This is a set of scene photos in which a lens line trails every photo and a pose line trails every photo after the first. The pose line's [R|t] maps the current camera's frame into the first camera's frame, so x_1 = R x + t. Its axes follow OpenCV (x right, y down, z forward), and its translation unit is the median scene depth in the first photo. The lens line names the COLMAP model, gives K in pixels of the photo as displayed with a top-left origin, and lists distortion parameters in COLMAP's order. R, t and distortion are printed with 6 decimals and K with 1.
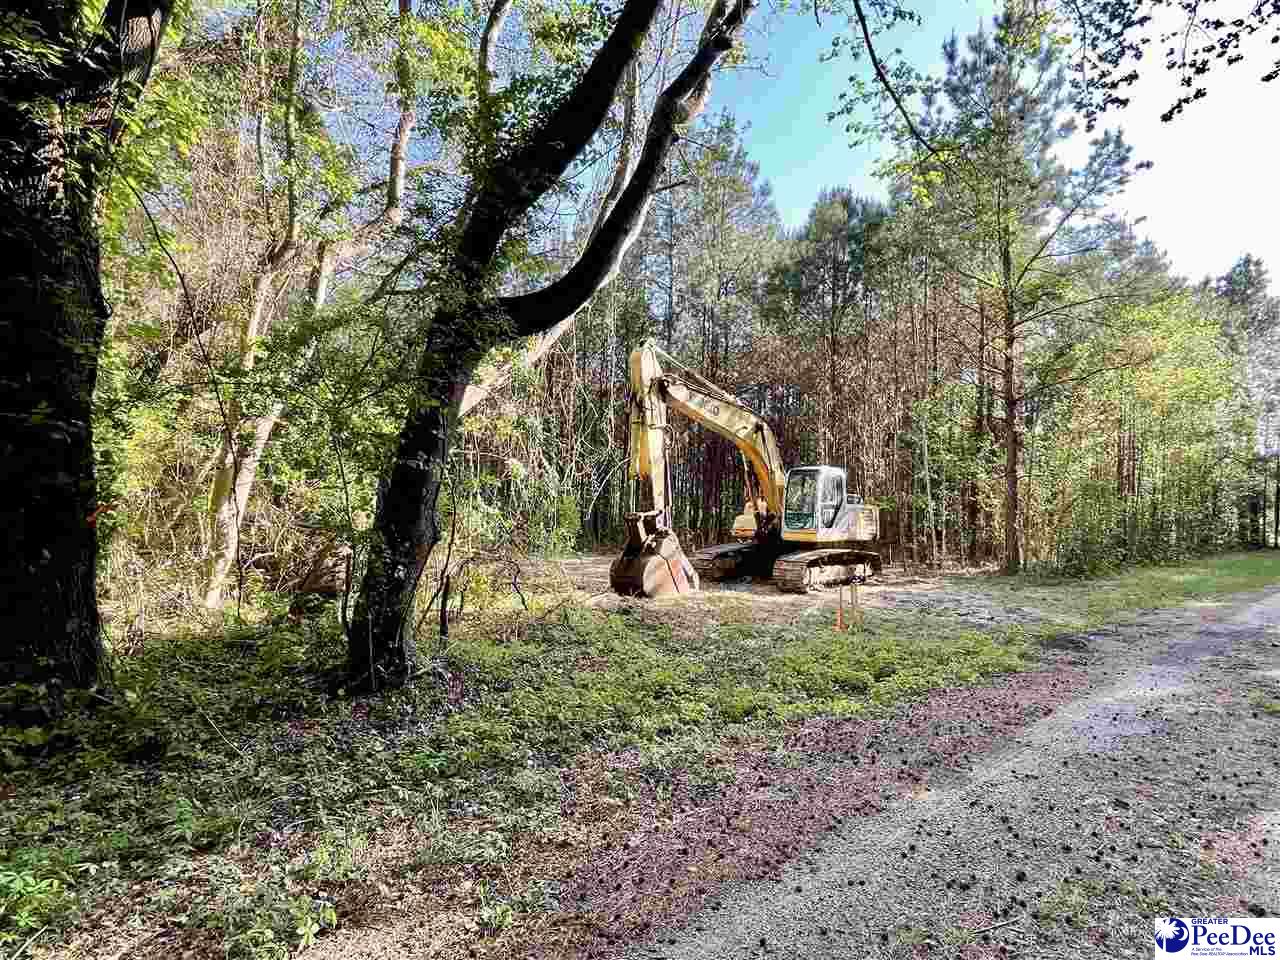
lens RADIAL K [[726.1, 0, 640.0], [0, 726.1, 480.0], [0, 0, 1]] dist [0.009328, 0.001623]
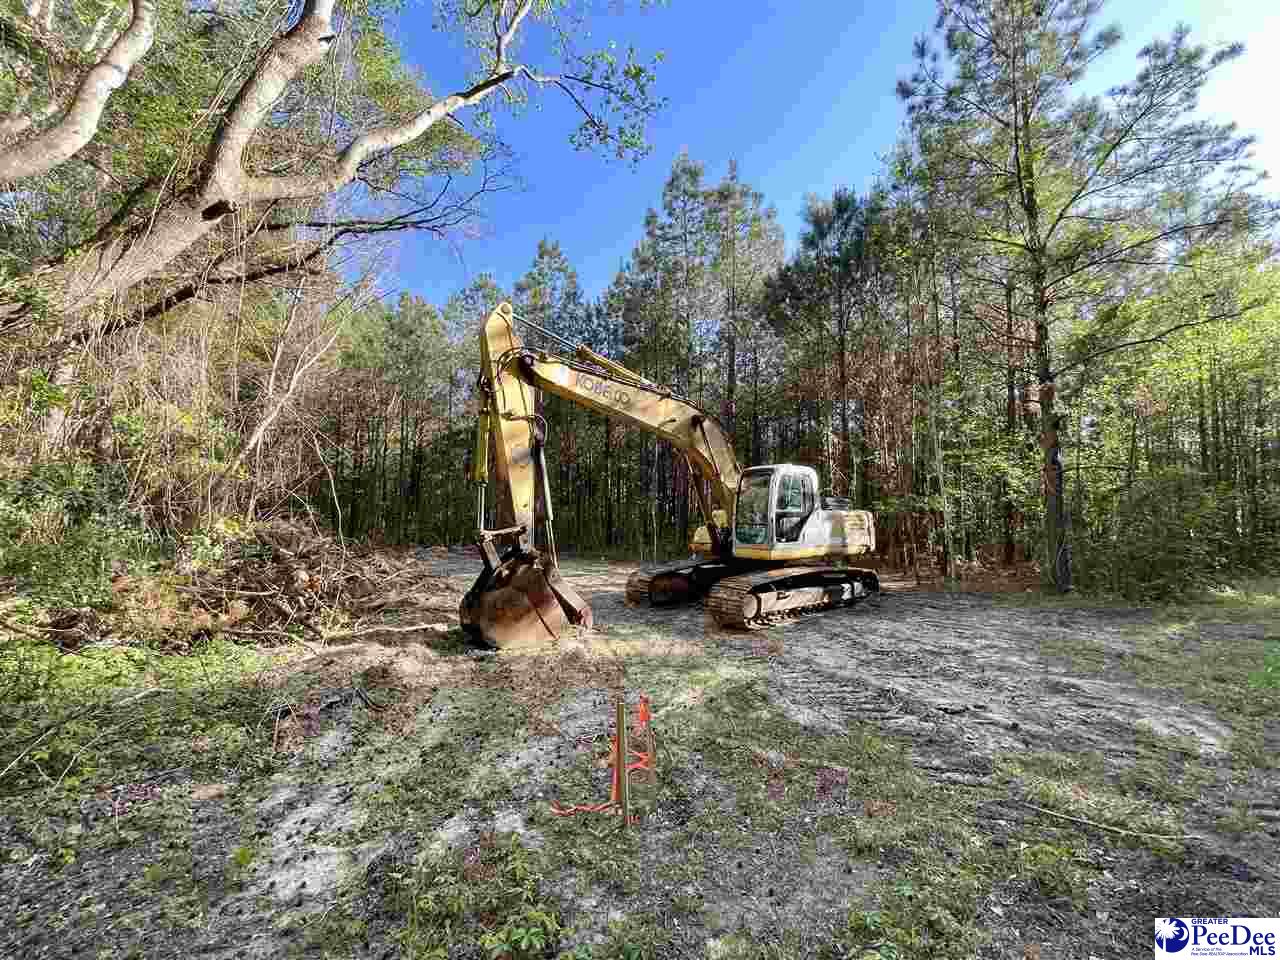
lens RADIAL K [[516.7, 0, 634.5], [0, 516.7, 489.2], [0, 0, 1]] dist [-0.000356, -0.000304]
pose [[0.976809, -0.039614, -0.210416, 0.221411], [0.034981, 0.999058, -0.025697, 0.018669], [0.211236, 0.017741, 0.977274, 0.427769]]
